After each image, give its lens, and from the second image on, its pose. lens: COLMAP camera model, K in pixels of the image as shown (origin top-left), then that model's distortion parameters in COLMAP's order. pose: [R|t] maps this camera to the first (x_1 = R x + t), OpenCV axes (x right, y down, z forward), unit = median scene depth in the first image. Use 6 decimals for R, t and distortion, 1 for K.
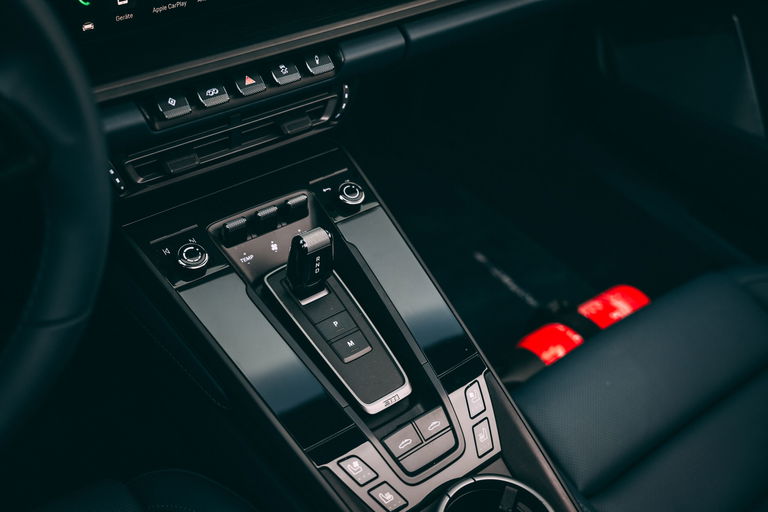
lens RADIAL K [[892.3, 0, 377.7], [0, 892.3, 254.8], [0, 0, 1]] dist [0.026217, 0.000000]
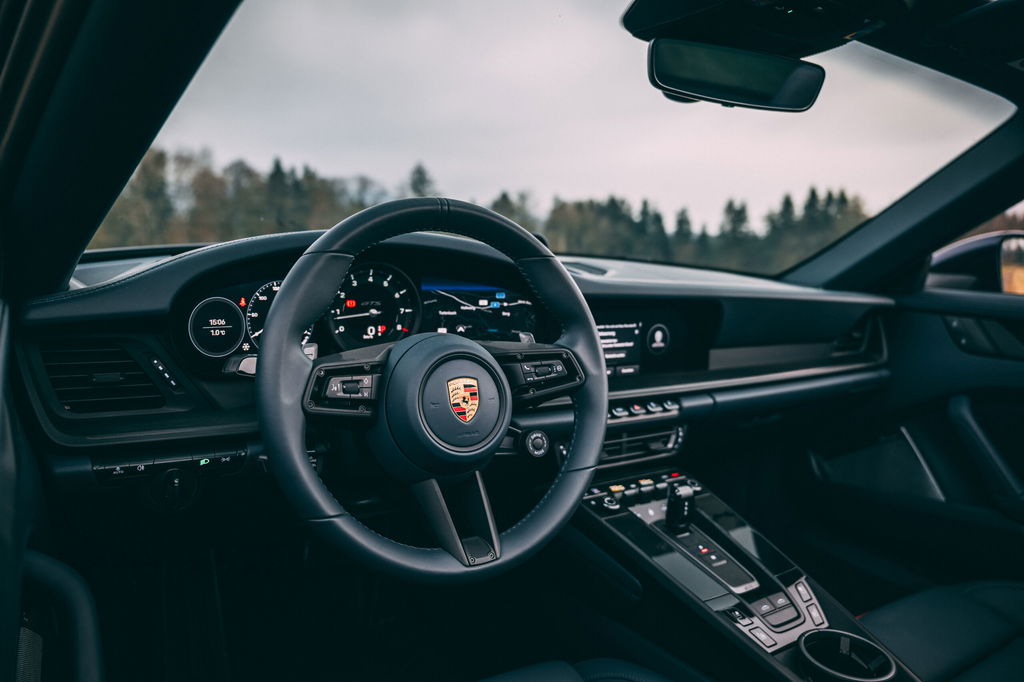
lens RADIAL K [[702.9, 0, 513.6], [0, 702.9, 343.8], [0, 0, 1]] dist [0.002817, 0.002905]
pose [[0.995103, -0.044297, -0.088359, -0.249858], [-0.011929, 0.833595, -0.552248, 0.465688], [0.098119, 0.550598, 0.828984, -0.261037]]
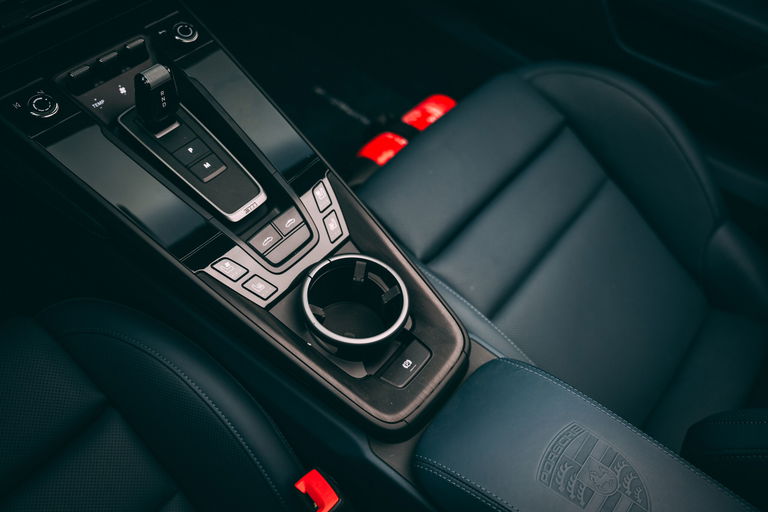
lens RADIAL K [[697.1, 0, 383.1], [0, 697.1, 255.5], [0, 0, 1]] dist [0.001895, 0.000000]
pose [[0.973635, -0.168056, 0.154246, 0.031554], [0.132475, 0.967047, 0.217418, 0.046102], [-0.185702, -0.191252, 0.963814, 0.076067]]
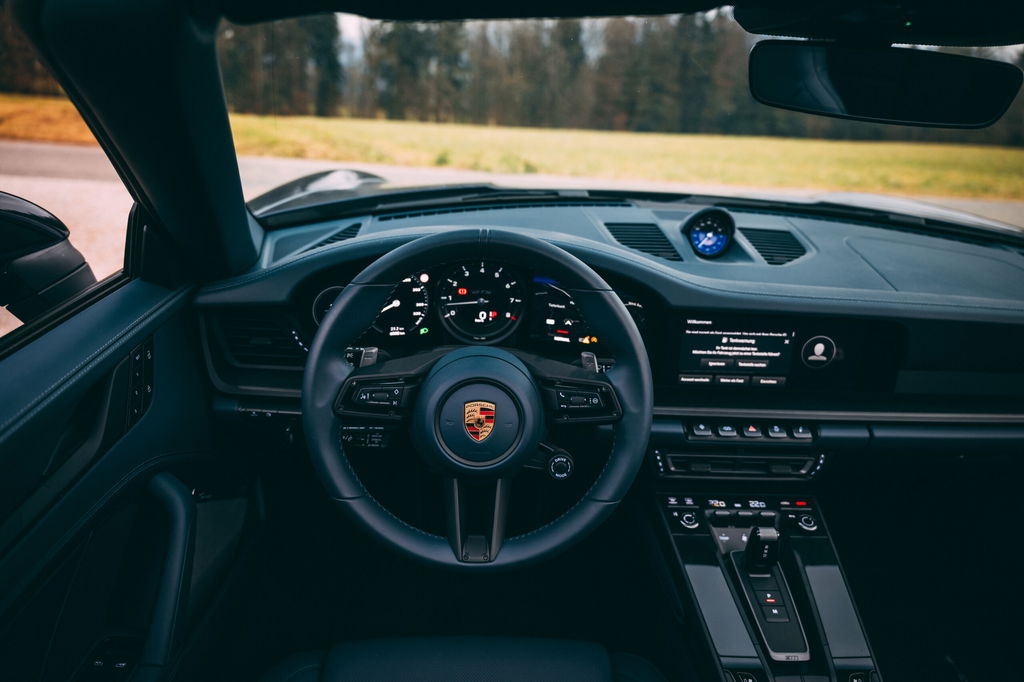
lens RADIAL K [[702.9, 0, 511.4], [0, 702.9, 340.8], [0, 0, 1]] dist [0.002817, 0.002905]
pose [[0.811161, 0.154149, -0.564142, 0.199221], [-0.363370, 0.888683, -0.279650, 0.182359], [0.458236, 0.431833, 0.776878, -0.285815]]
